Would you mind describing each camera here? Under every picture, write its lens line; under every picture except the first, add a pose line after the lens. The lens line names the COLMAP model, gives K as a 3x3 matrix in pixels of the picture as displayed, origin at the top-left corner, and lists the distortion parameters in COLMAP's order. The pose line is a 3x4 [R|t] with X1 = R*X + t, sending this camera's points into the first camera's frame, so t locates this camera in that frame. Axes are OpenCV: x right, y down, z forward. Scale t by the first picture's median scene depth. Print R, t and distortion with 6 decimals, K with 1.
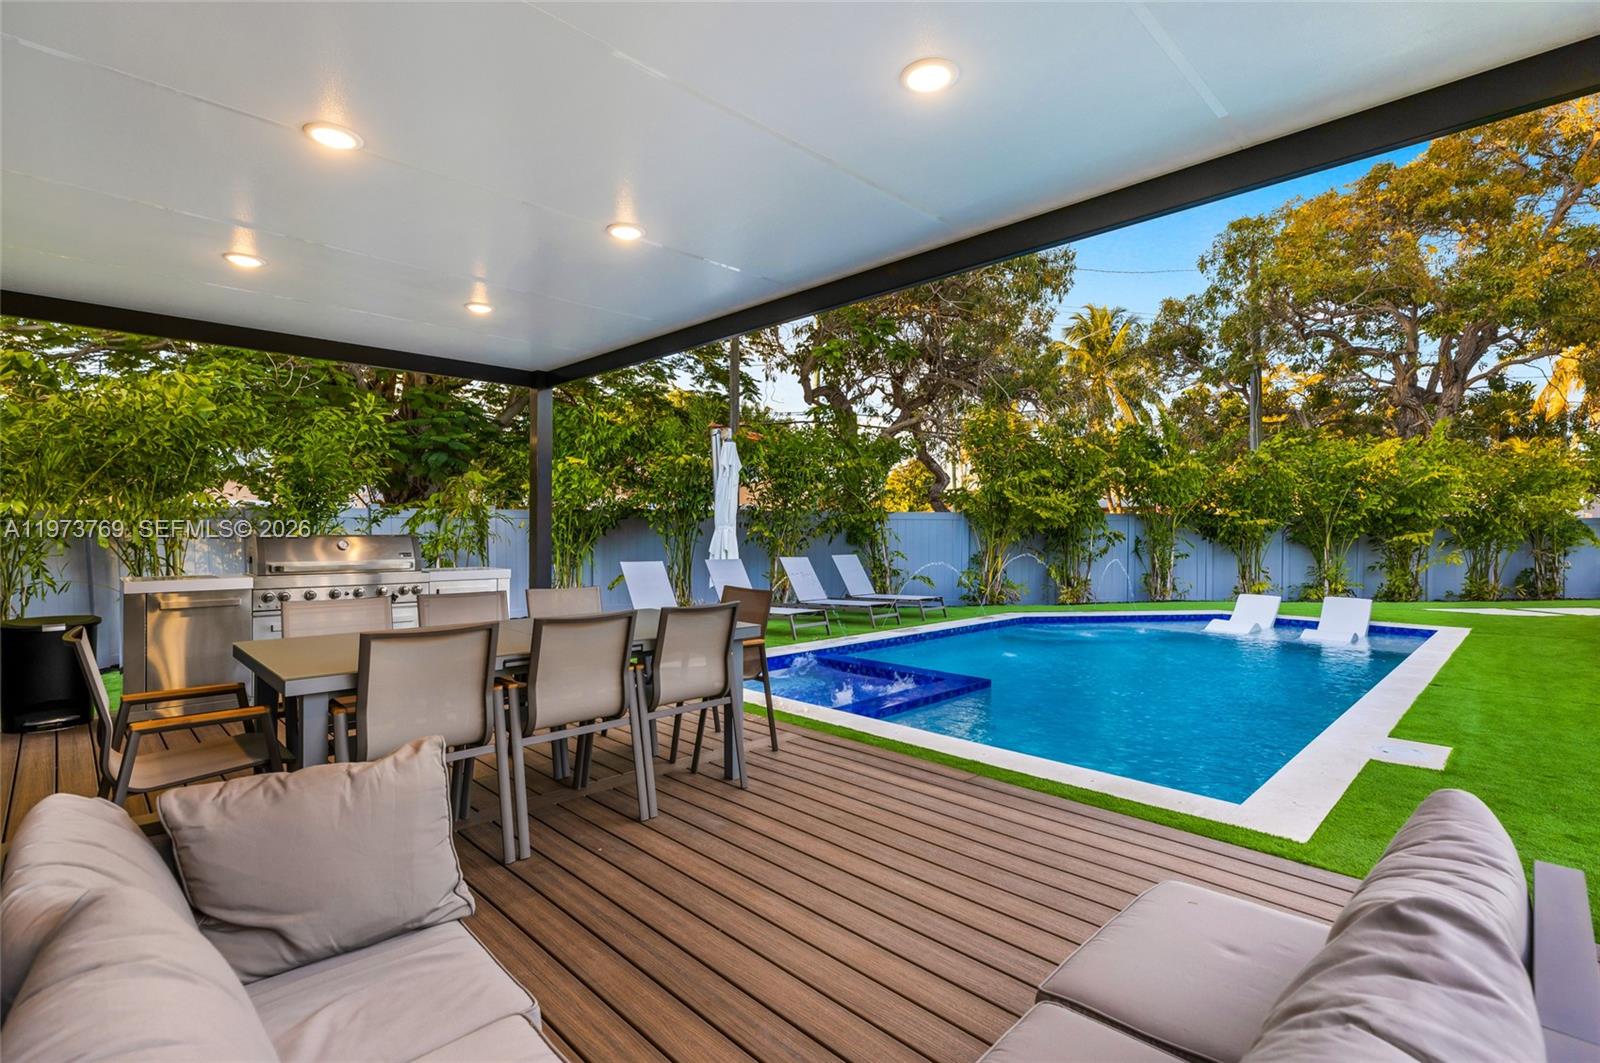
lens RADIAL K [[740.8, 0, 800.0], [0, 740.8, 531.5], [0, 0, 1]] dist [0.000598, 0.000092]
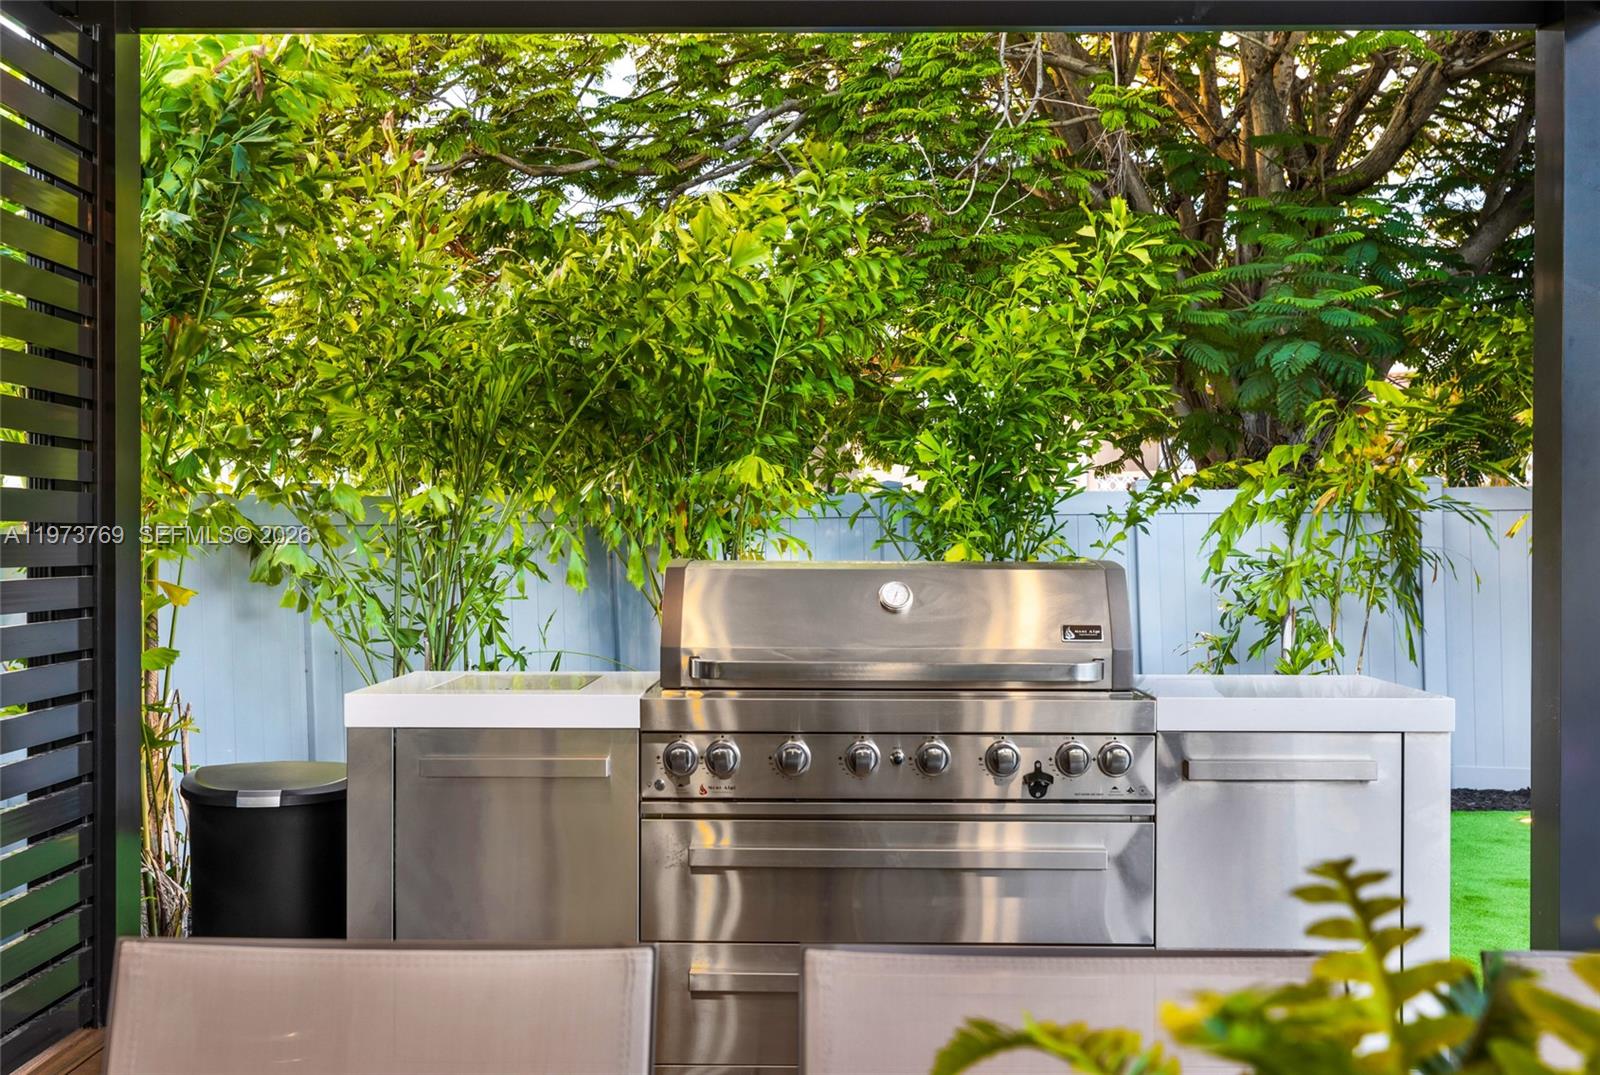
lens RADIAL K [[1618.4, 0, 800.0], [0, 1618.4, 537.5], [0, 0, 1]] dist [-0.058515, -0.004346]
pose [[0.705278, -0.001550, -0.708929, -0.086521], [-0.001266, 0.999993, -0.003445, -0.002038], [0.708929, 0.003328, 0.705272, 0.252063]]
